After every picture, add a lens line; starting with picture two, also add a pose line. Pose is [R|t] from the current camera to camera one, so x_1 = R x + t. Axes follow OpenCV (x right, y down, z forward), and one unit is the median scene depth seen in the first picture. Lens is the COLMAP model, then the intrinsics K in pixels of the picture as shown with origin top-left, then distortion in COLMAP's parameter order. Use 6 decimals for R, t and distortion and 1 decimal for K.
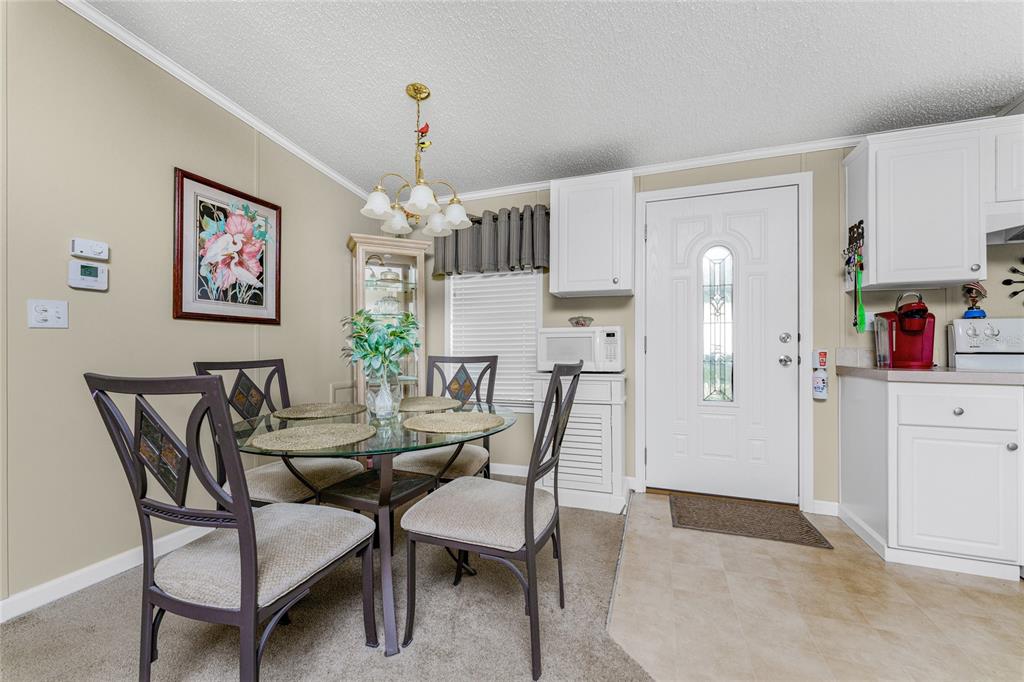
lens RADIAL K [[420.6, 0, 488.5], [0, 420.6, 341.5], [0, 0, 1]] dist [-0.002153, -0.000198]
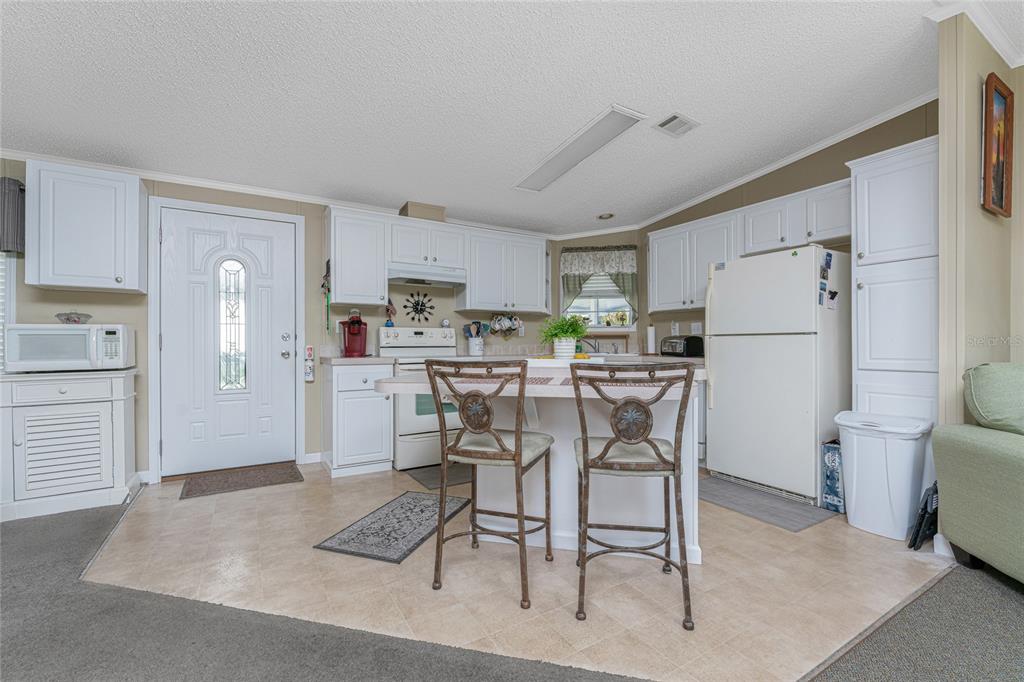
lens RADIAL K [[453.5, 0, 511.2], [0, 453.5, 345.2], [0, 0, 1]] dist [0.011622, -0.000084]
pose [[0.600339, -0.006363, 0.799720, -0.015579], [-0.005859, 0.999907, 0.012354, -0.005208], [-0.799724, -0.012102, 0.600246, -0.447766]]
